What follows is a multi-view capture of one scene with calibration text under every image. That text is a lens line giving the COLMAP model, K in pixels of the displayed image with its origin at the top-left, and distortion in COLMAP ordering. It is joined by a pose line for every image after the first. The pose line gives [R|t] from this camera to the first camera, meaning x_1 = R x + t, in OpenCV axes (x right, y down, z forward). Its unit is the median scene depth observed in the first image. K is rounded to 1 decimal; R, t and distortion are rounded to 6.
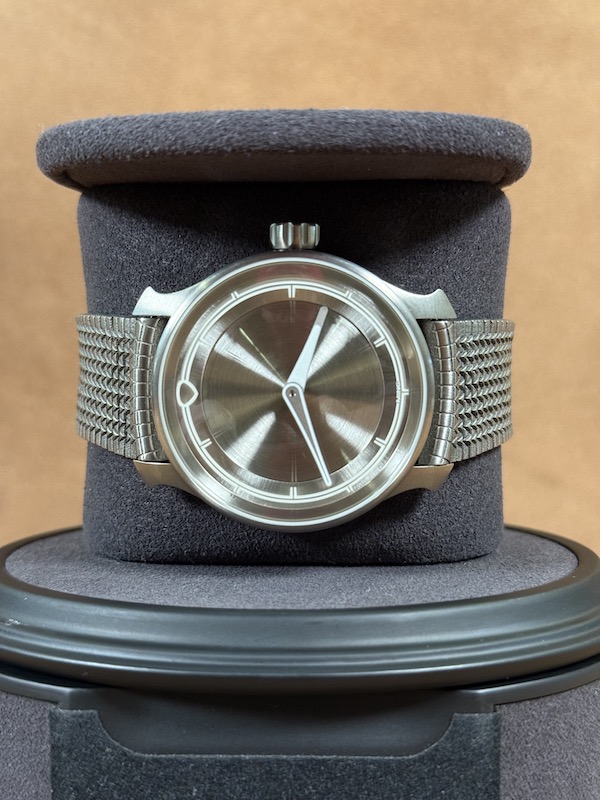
lens RADIAL K [[1187.5, 0, 296.5], [0, 1187.5, 400.6], [0, 0, 1]] dist [0.061372, 0.000000]
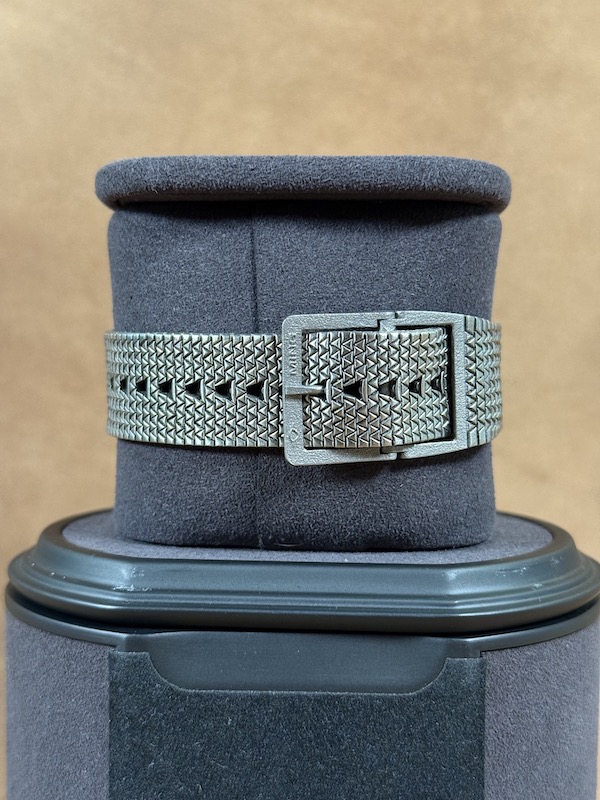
lens RADIAL K [[1187.5, 0, 295.5], [0, 1187.5, 400.0], [0, 0, 1]] dist [0.061372, 0.000000]
pose [[0.999952, 0.009462, -0.002709, -0.013916], [-0.009477, 0.999939, -0.005726, 0.008423], [0.002654, 0.005751, 0.999980, -0.144491]]
